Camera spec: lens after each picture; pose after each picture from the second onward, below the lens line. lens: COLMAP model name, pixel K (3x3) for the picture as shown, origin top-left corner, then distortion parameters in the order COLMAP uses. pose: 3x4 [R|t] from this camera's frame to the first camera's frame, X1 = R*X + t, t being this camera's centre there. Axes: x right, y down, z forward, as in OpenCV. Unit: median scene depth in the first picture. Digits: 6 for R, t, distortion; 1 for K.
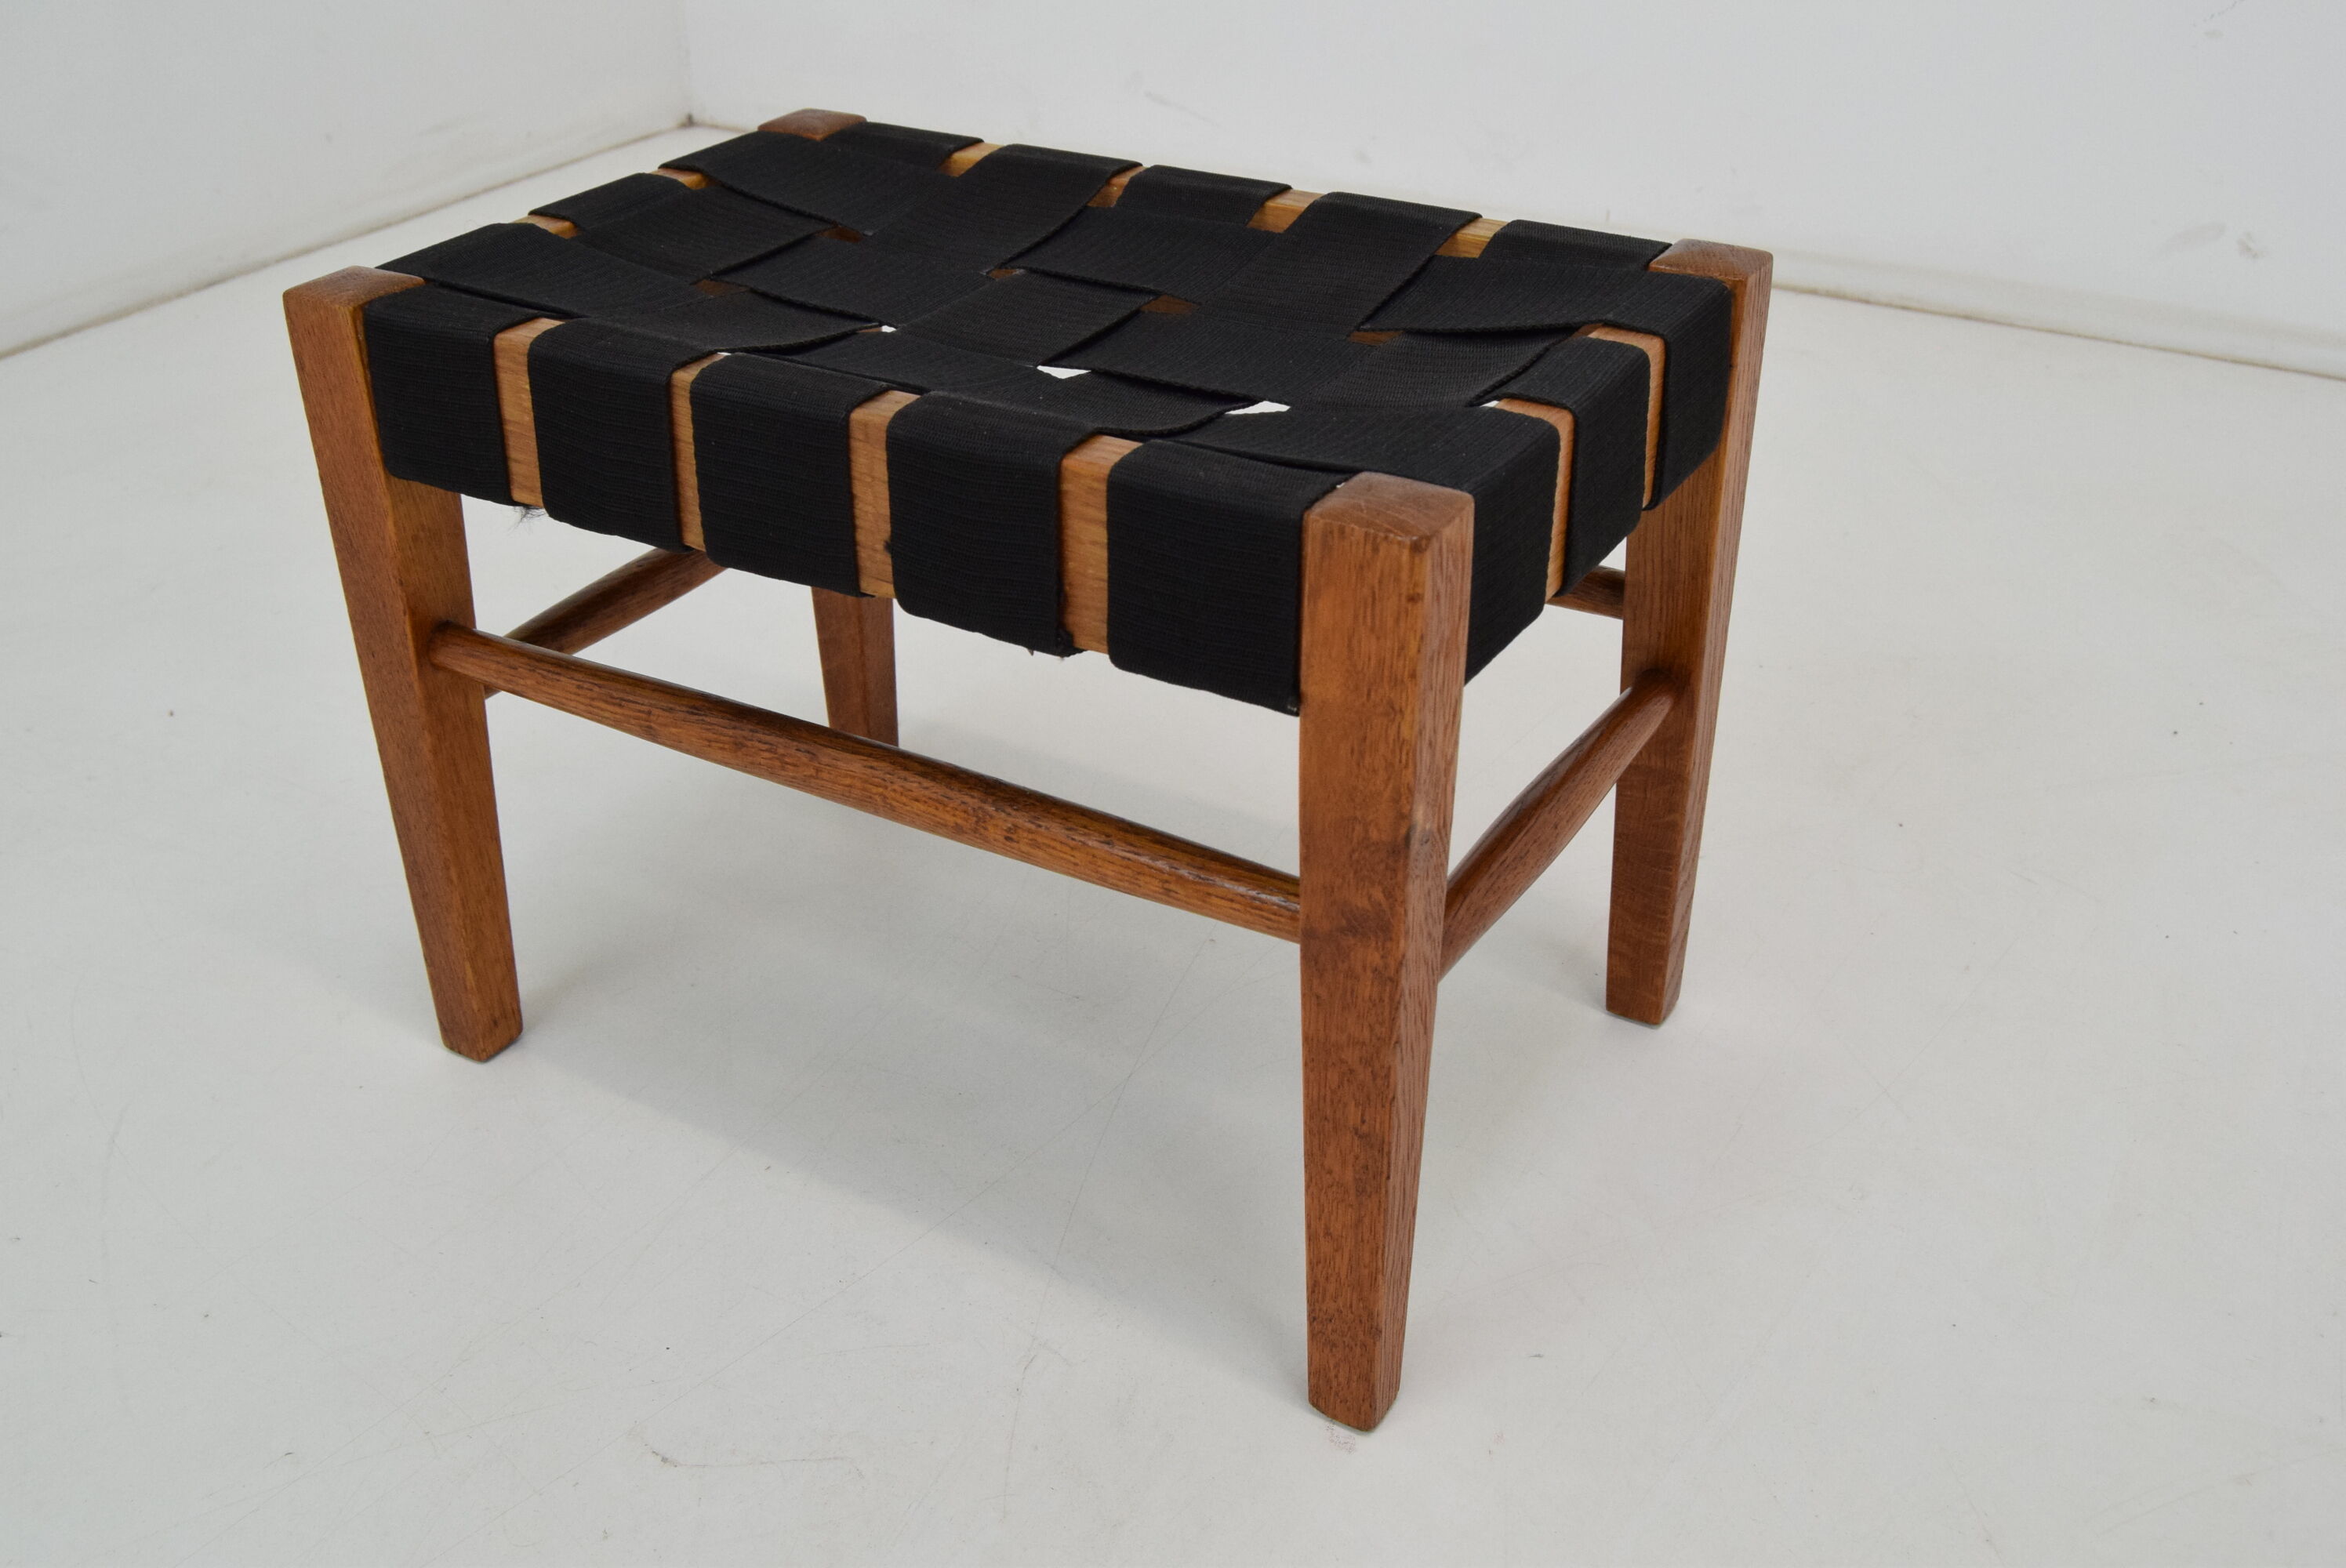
lens RADIAL K [[2297.4, 0, 1161.7], [0, 2297.4, 785.6], [0, 0, 1]] dist [-0.072846, 0.000000]
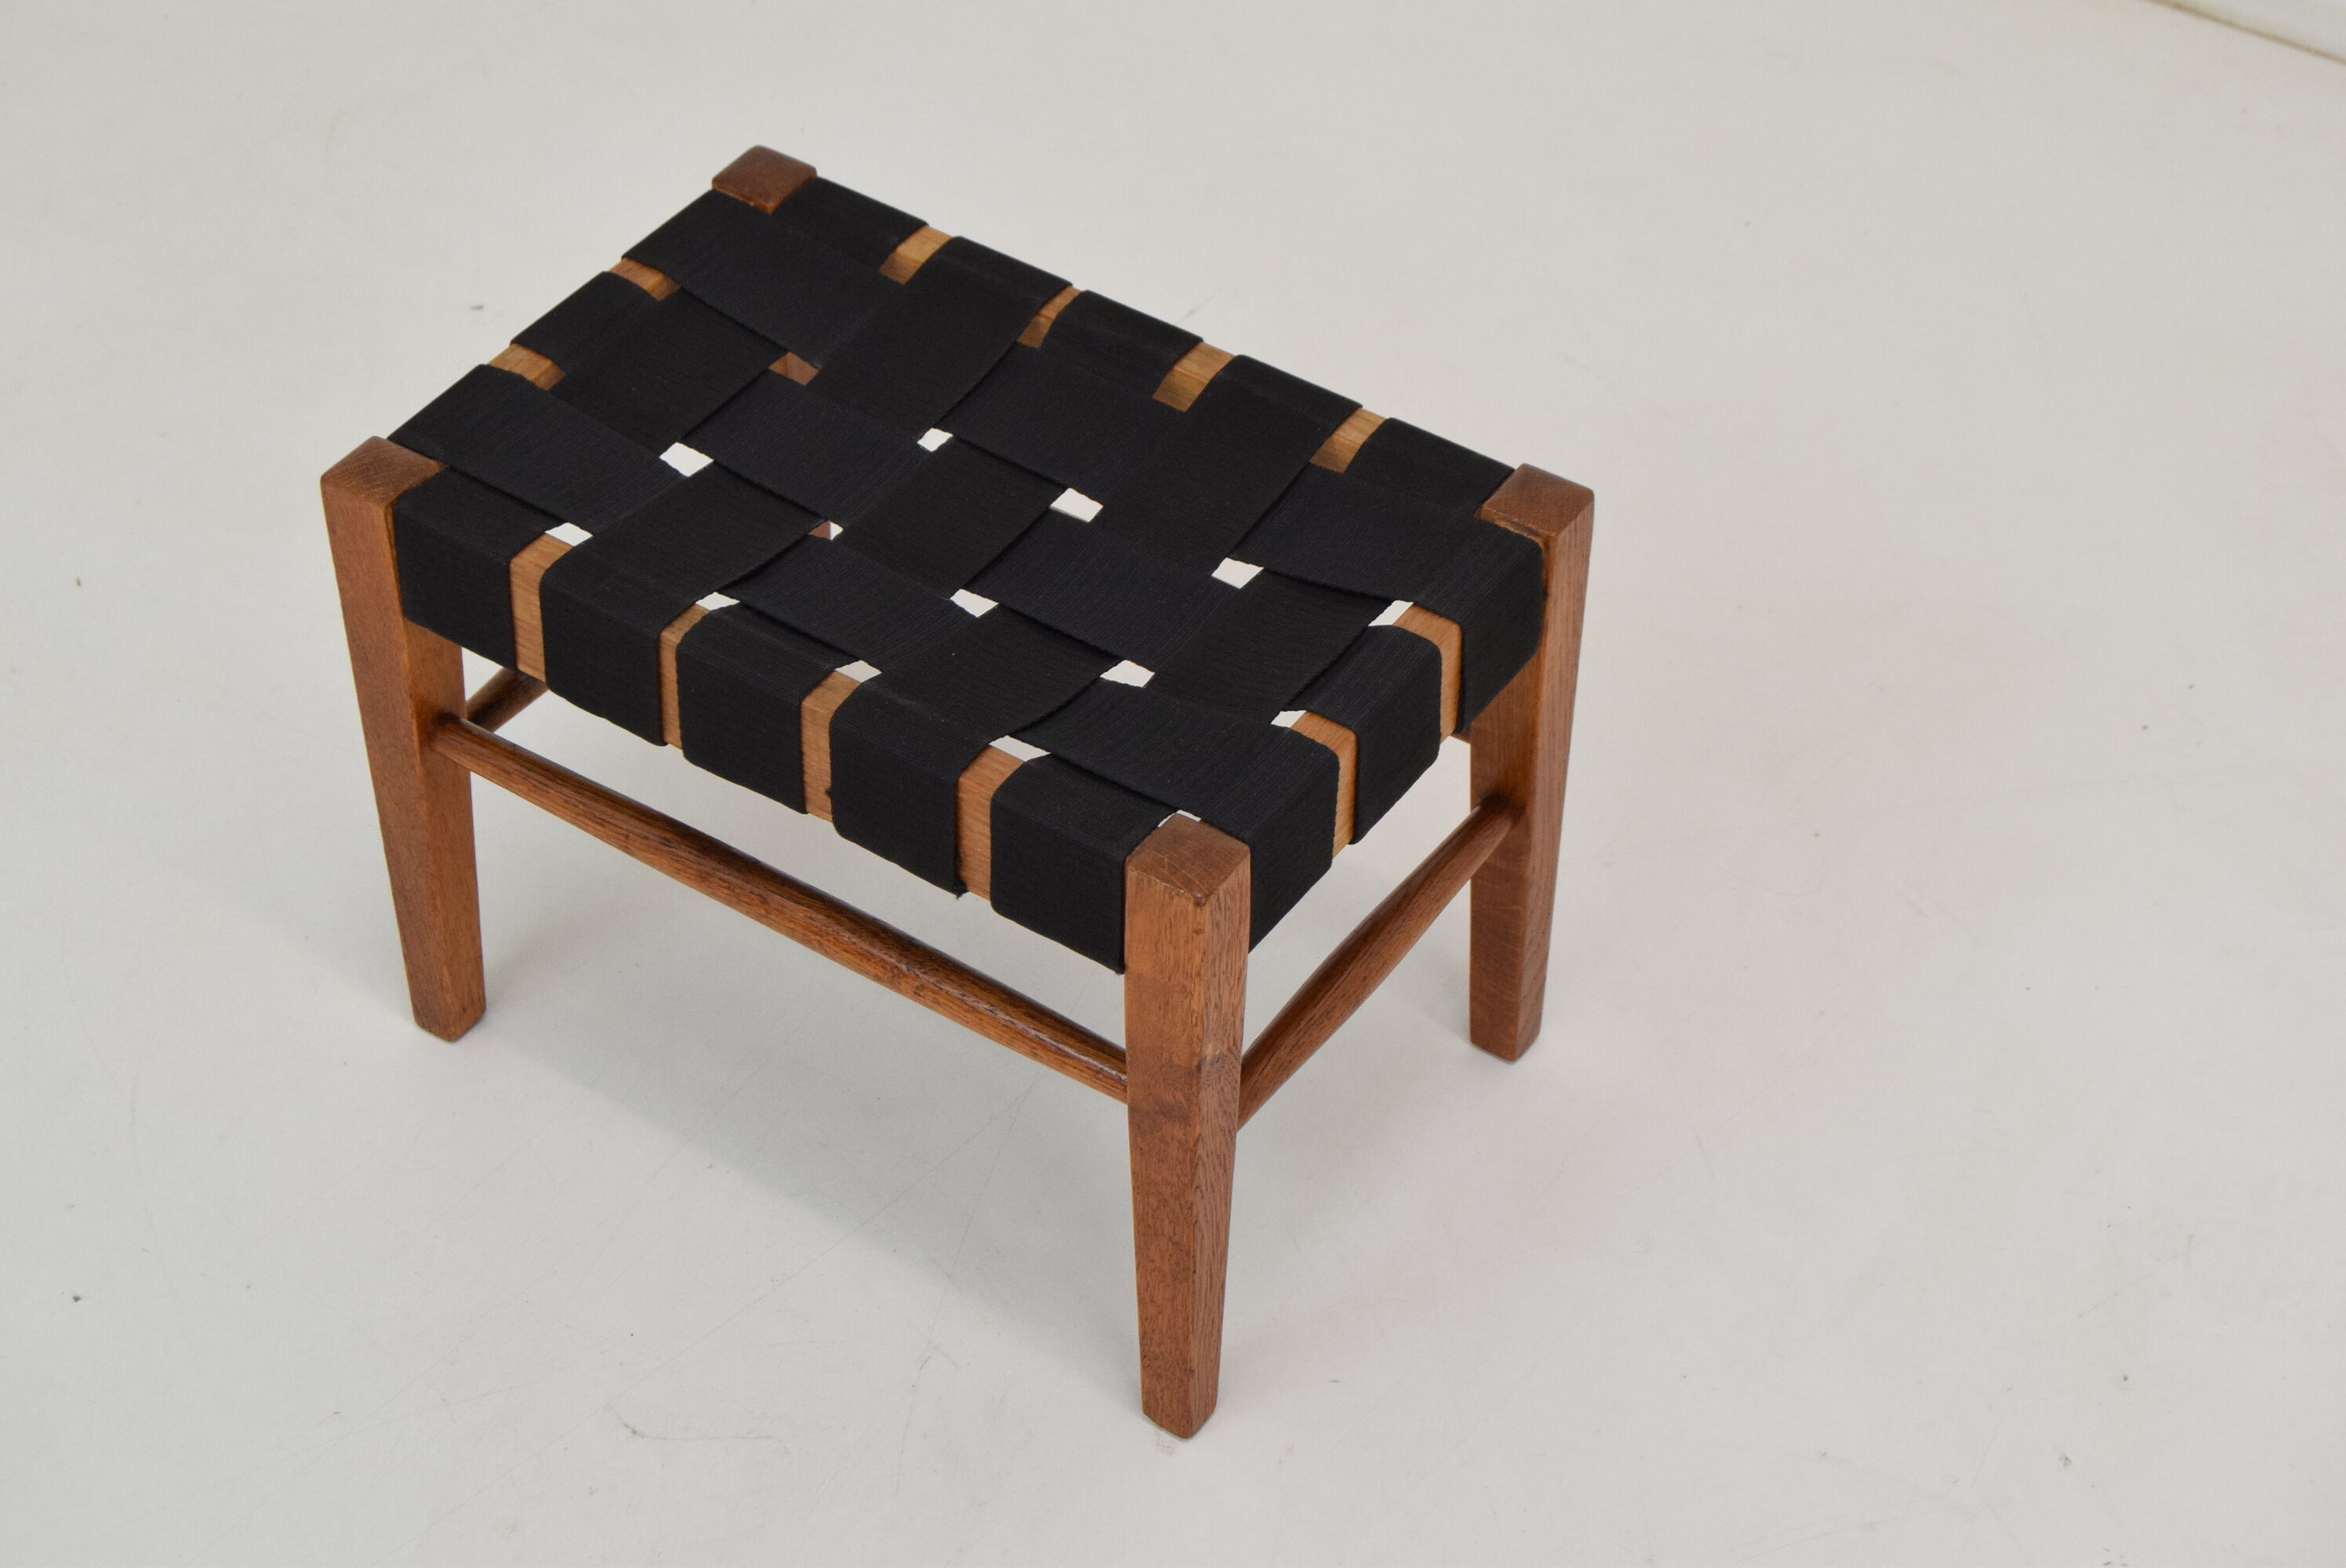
lens RADIAL K [[4281.3, 0, 1170.0], [0, 4281.3, 772.8], [0, 0, 1]] dist [-0.053723, 0.000000]
pose [[0.998335, 0.051245, -0.026489, 0.125453], [-0.044053, 0.973722, 0.223440, -0.609102], [0.037243, -0.221901, 0.974358, -1.235369]]
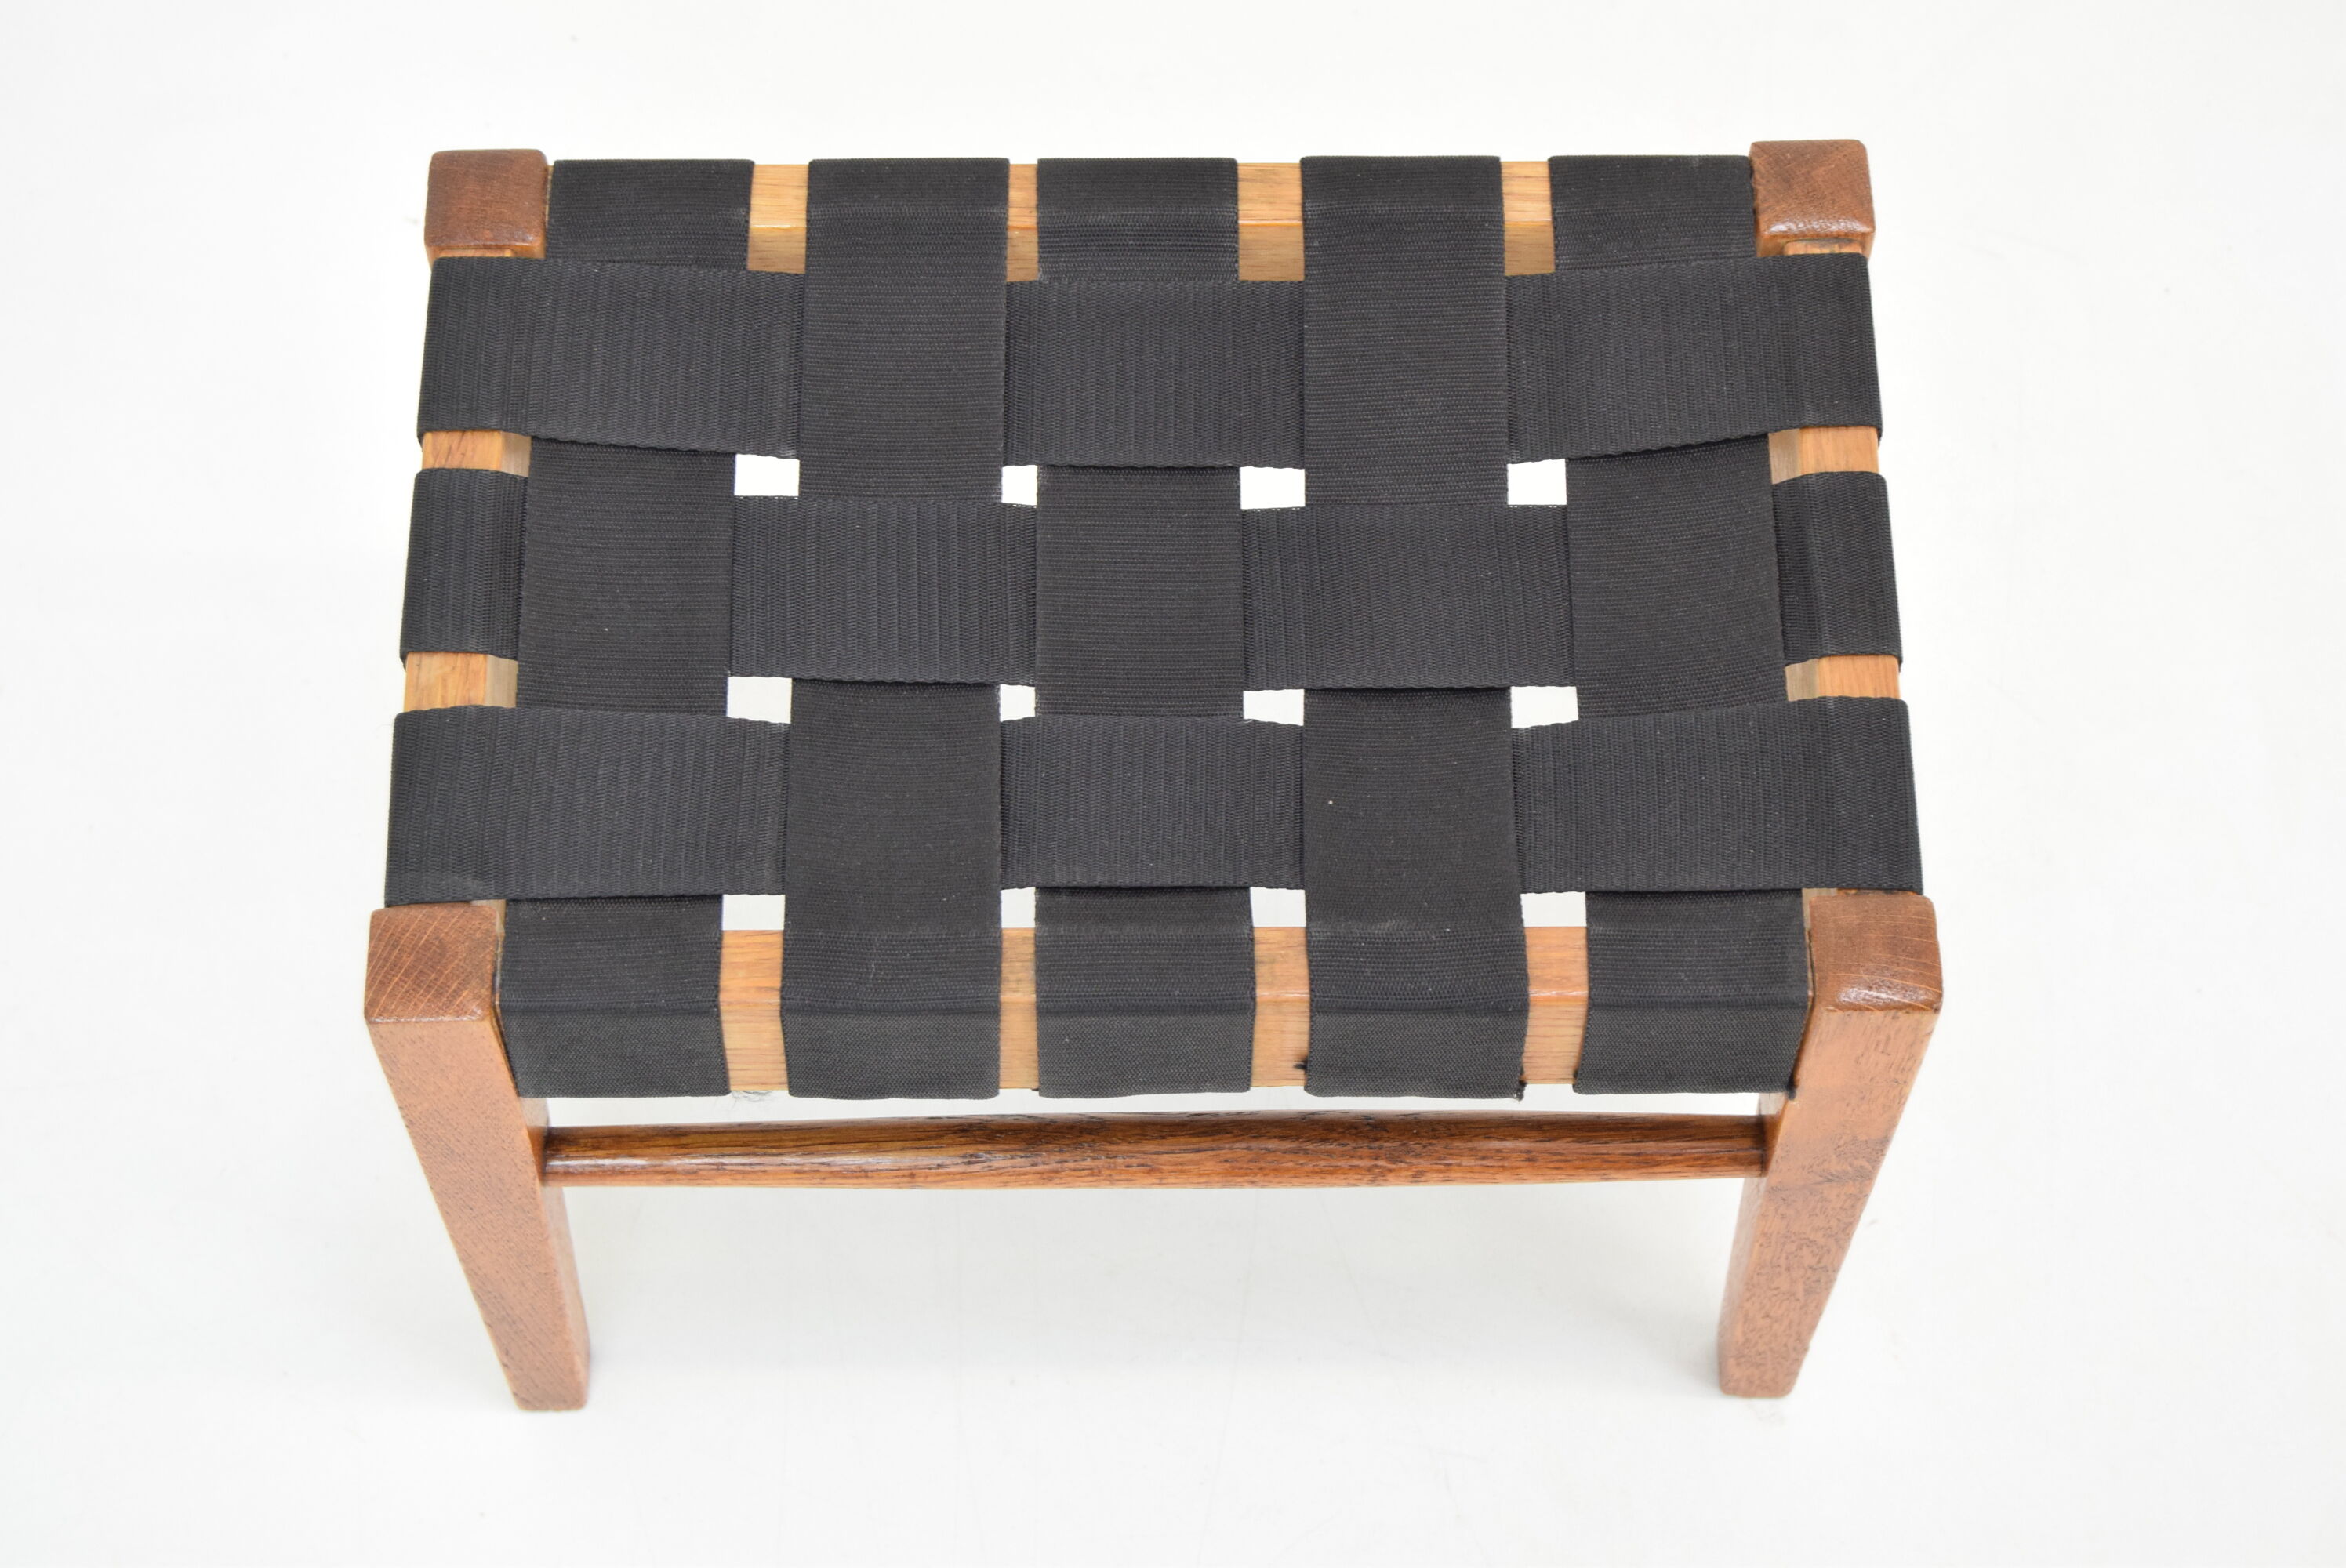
lens RADIAL K [[4644.0, 0, 1180.5], [0, 4644.0, 781.2], [0, 0, 1]] dist [0.034991, 0.000000]
pose [[0.851849, -0.460228, 0.250087, -0.534405], [0.253302, 0.779879, 0.572386, -1.188987], [-0.458466, -0.424239, 0.780916, -0.379847]]
